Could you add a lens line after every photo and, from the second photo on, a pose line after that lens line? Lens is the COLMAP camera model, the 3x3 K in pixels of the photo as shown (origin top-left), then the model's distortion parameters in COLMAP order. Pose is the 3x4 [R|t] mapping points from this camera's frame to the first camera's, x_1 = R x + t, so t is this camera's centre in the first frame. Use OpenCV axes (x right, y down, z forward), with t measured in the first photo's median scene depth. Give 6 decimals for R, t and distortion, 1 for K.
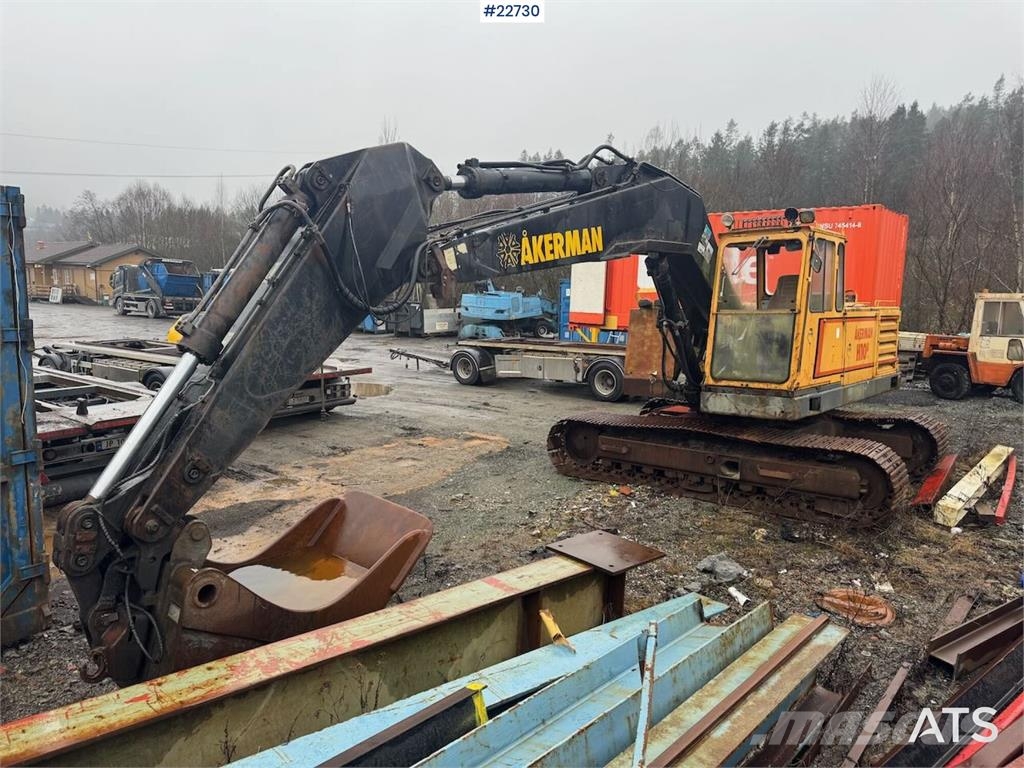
lens RADIAL K [[716.1, 0, 513.2], [0, 716.1, 382.4], [0, 0, 1]] dist [0.092438, -0.112841]
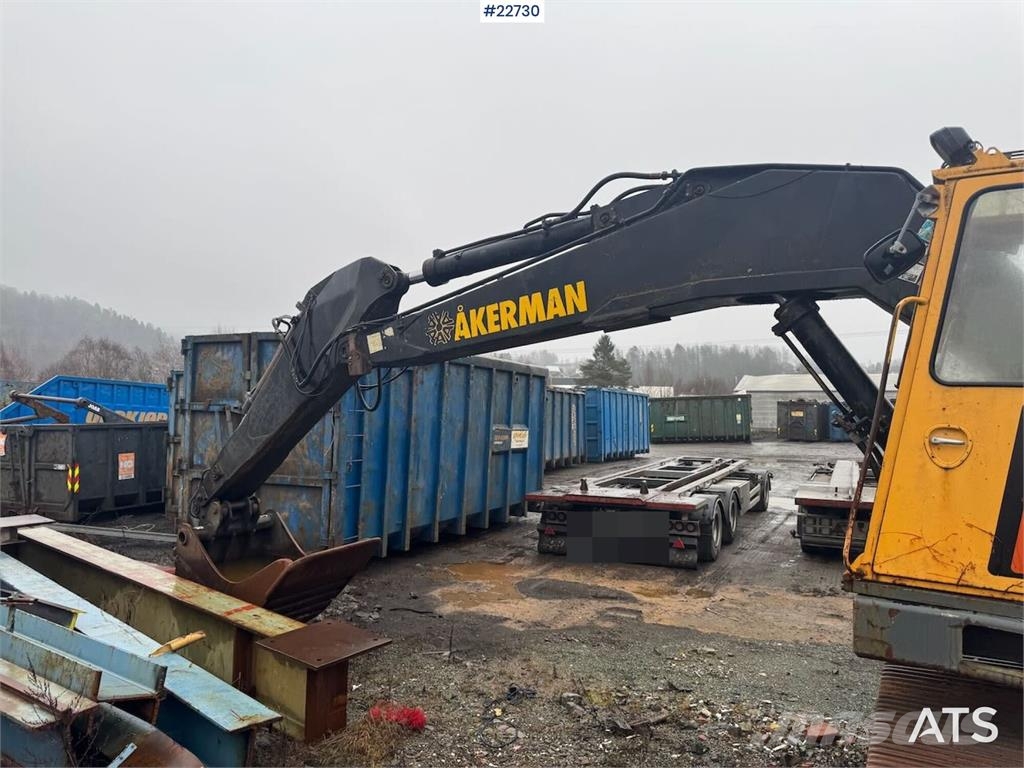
lens RADIAL K [[716.1, 0, 506.2], [0, 716.1, 380.5], [0, 0, 1]] dist [0.092438, -0.112841]
pose [[0.158358, -0.052621, -0.985979, 0.707108], [-0.144923, 0.986525, -0.075927, -0.034964], [0.976688, 0.154915, 0.148598, 0.680820]]
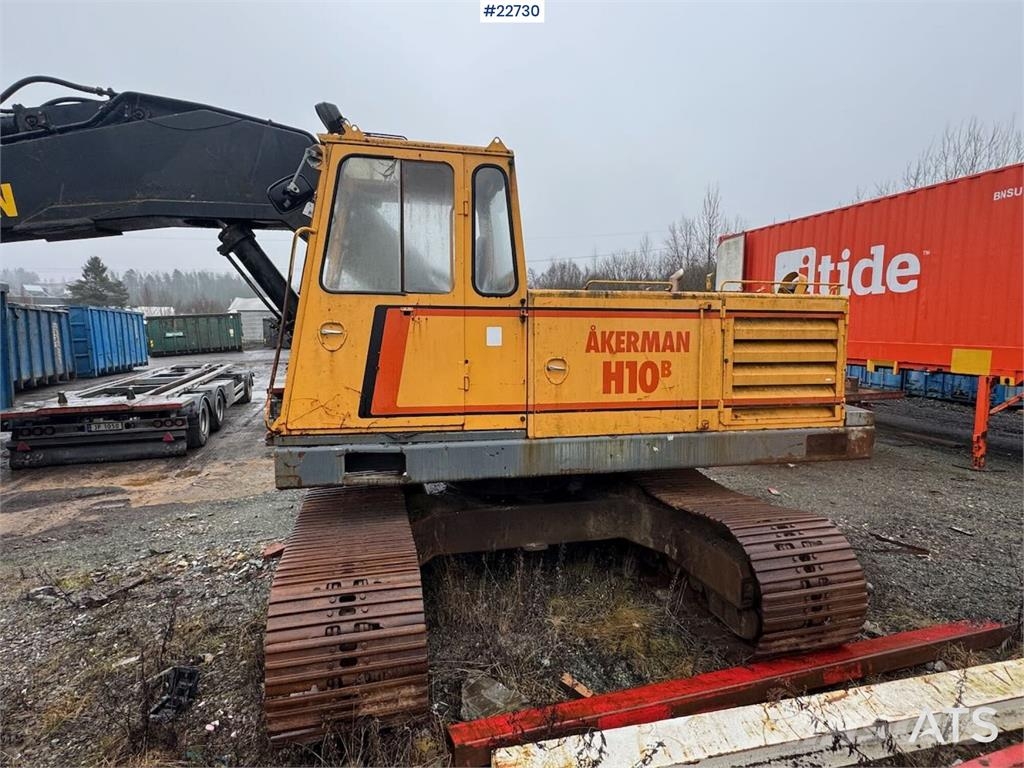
lens RADIAL K [[546.7, 0, 510.8], [0, 546.7, 382.9], [0, 0, 1]] dist [-0.005681, 0.002518]
pose [[0.804402, 0.039557, -0.592766, 0.719666], [-0.060603, 0.998039, -0.015638, -0.029795], [0.590986, 0.048503, 0.805223, 0.715093]]
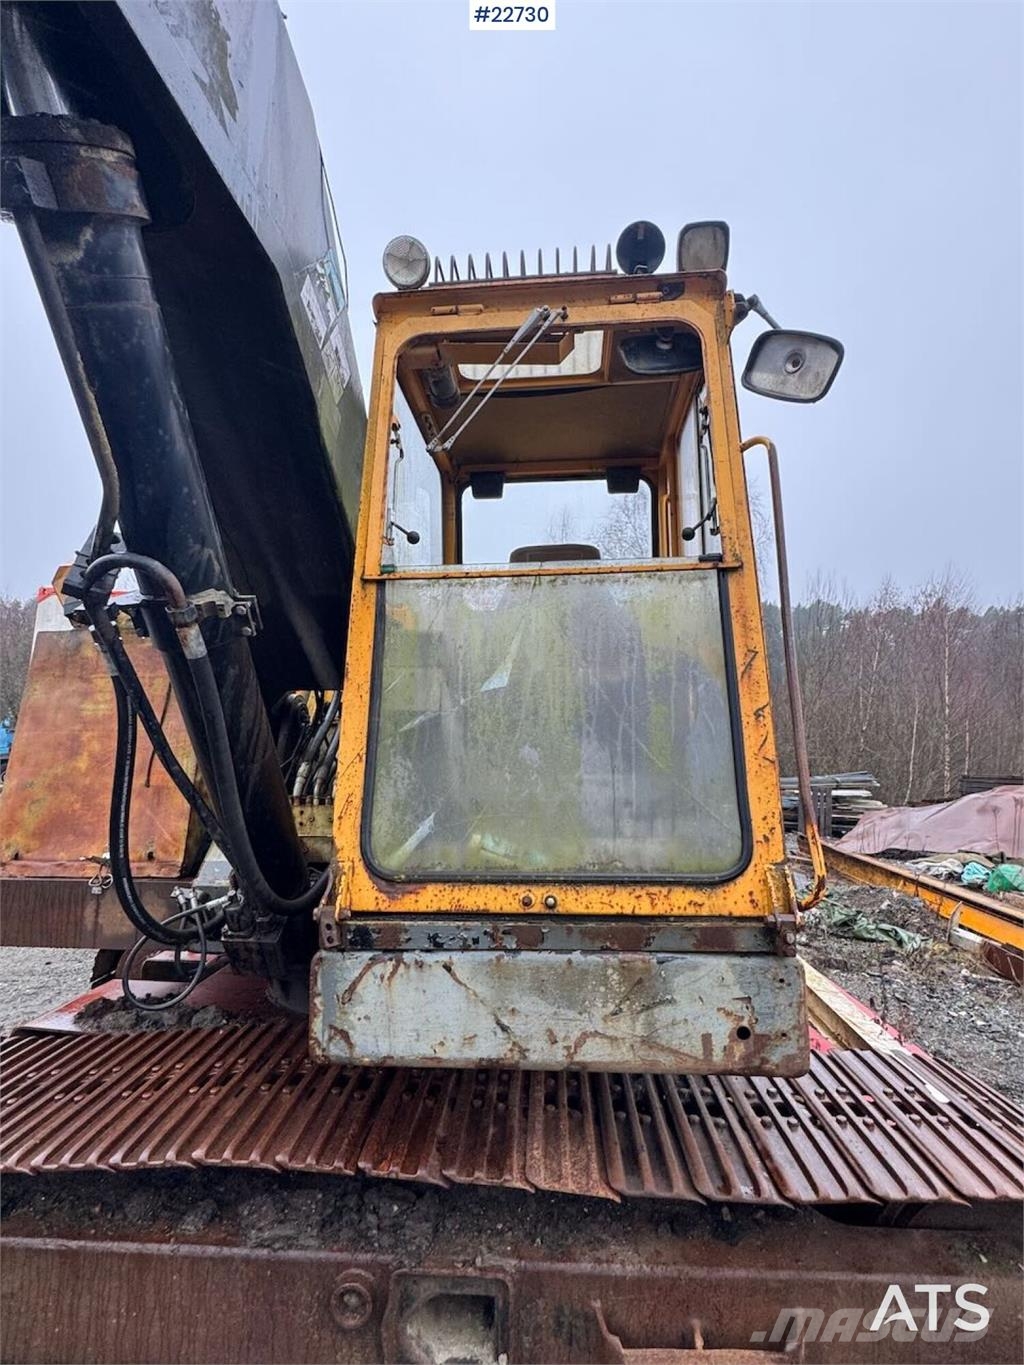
lens RADIAL K [[661.8, 0, 513.2], [0, 661.8, 676.0], [0, 0, 1]] dist [0.000910, -0.000354]
pose [[0.802032, 0.076985, 0.592298, 0.194436], [0.060438, 0.976108, -0.208710, -0.019650], [-0.594215, 0.203190, 0.778217, 0.824095]]
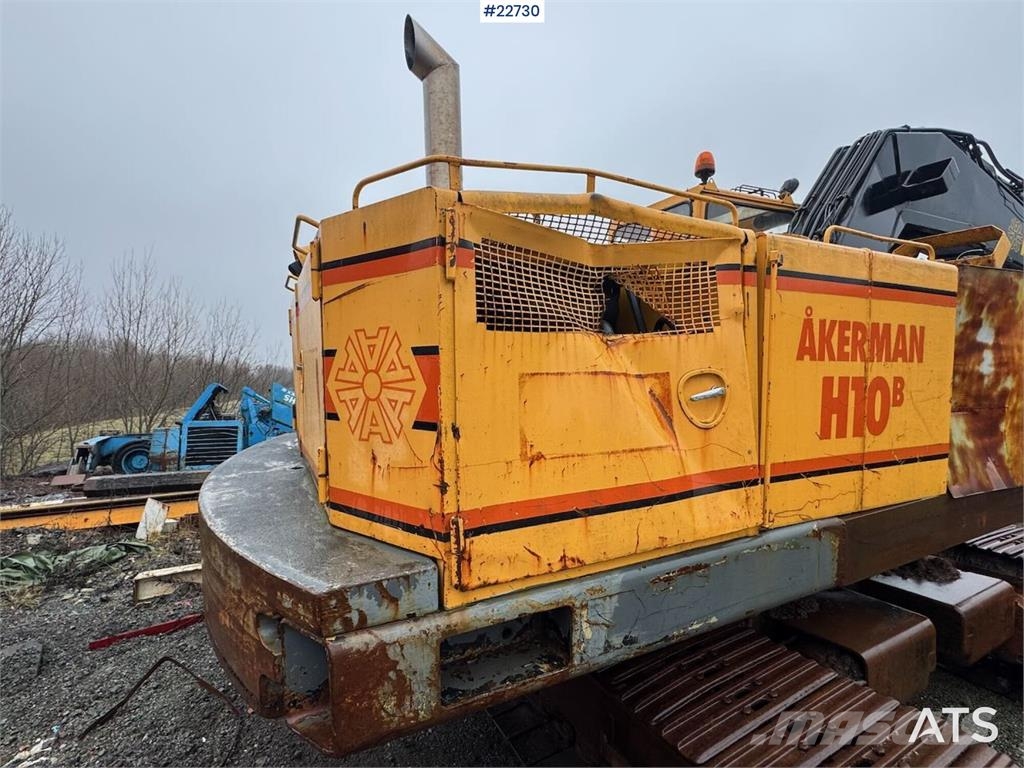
lens RADIAL K [[503.1, 0, 512.9], [0, 503.1, 387.5], [0, 0, 1]] dist [-0.003604, 0.002089]
pose [[0.926266, 0.067167, -0.370836, 0.482071], [-0.070843, 0.997481, 0.003717, -0.045779], [0.370152, 0.022828, 0.928691, 0.867226]]
